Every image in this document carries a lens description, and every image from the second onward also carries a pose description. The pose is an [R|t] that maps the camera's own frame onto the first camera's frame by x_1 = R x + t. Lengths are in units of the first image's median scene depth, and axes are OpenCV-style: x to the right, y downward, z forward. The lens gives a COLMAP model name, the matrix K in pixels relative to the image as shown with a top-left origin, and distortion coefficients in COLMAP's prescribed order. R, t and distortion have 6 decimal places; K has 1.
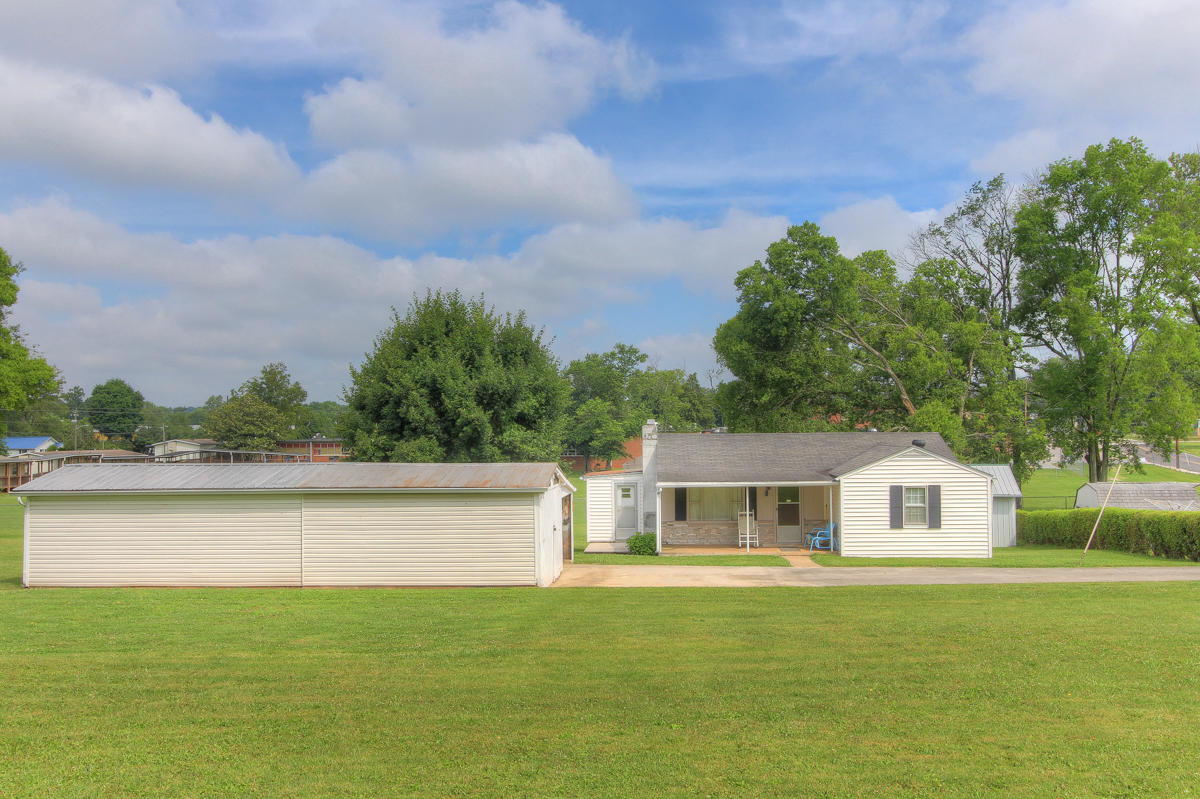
lens RADIAL K [[1067.2, 0, 601.1], [0, 1067.2, 403.7], [0, 0, 1]] dist [-0.003525, 0.010121]
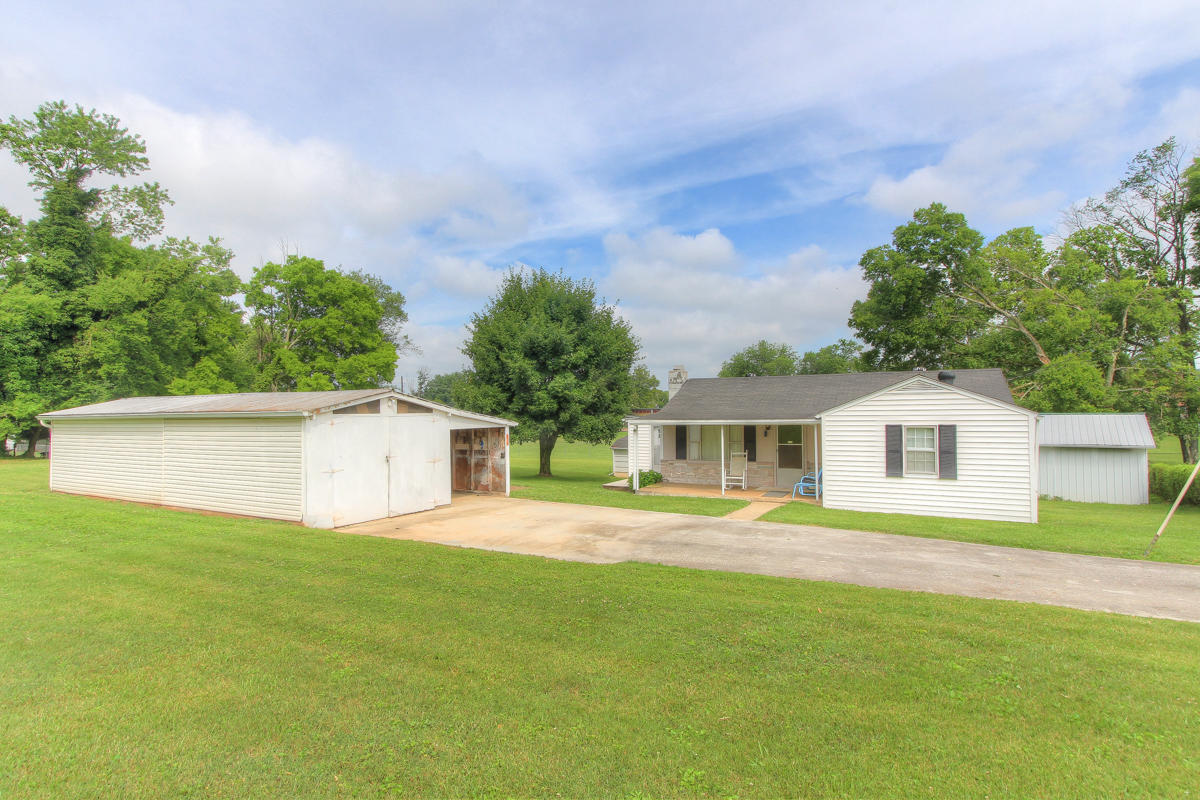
lens RADIAL K [[607.4, 0, 578.7], [0, 607.4, 400.0], [0, 0, 1]] dist [0.005416, -0.002642]
pose [[0.895906, -0.009312, -0.444146, 0.220937], [0.015468, 0.999828, 0.010240, 0.040886], [0.443975, -0.016044, 0.895896, 0.393375]]
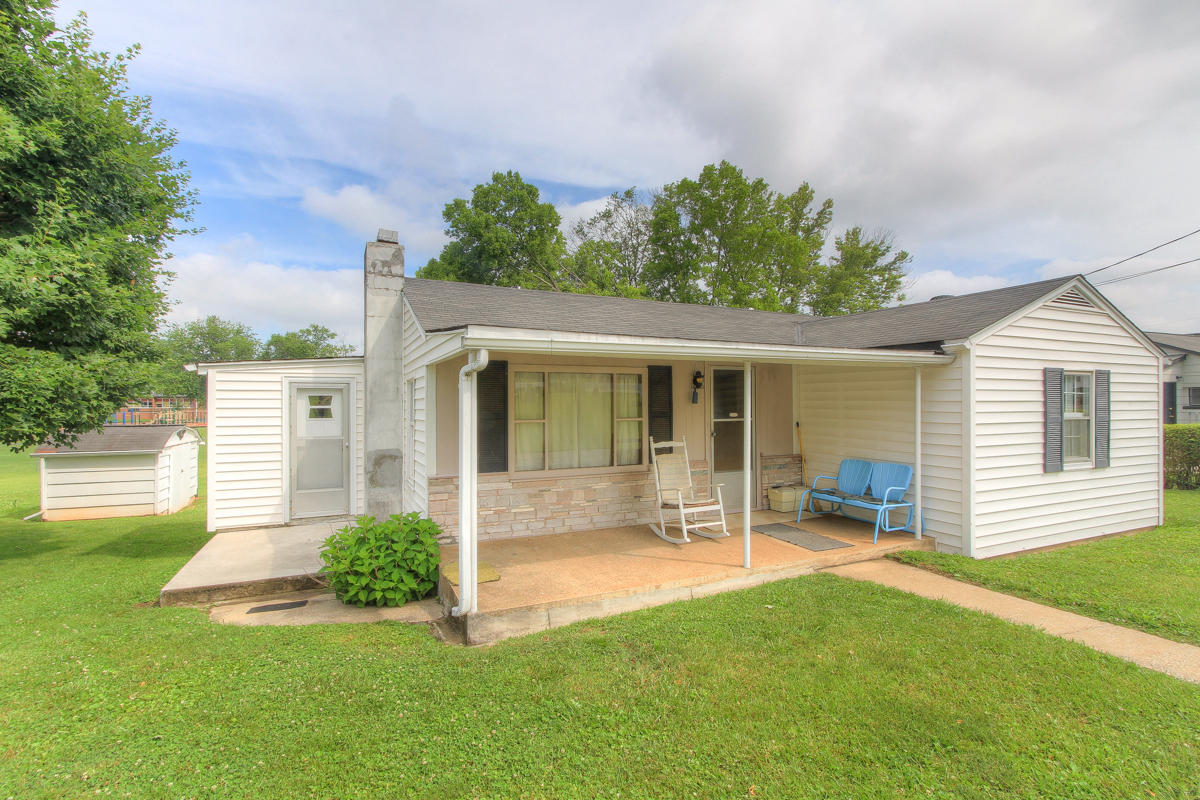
lens RADIAL K [[546.7, 0, 592.2], [0, 546.7, 403.5], [0, 0, 1]] dist [0.004286, 0.000550]
pose [[0.883553, 0.006318, 0.468289, 0.016532], [-0.020155, 0.999496, 0.024544, 0.073325], [-0.467898, -0.031124, 0.883234, 0.740444]]
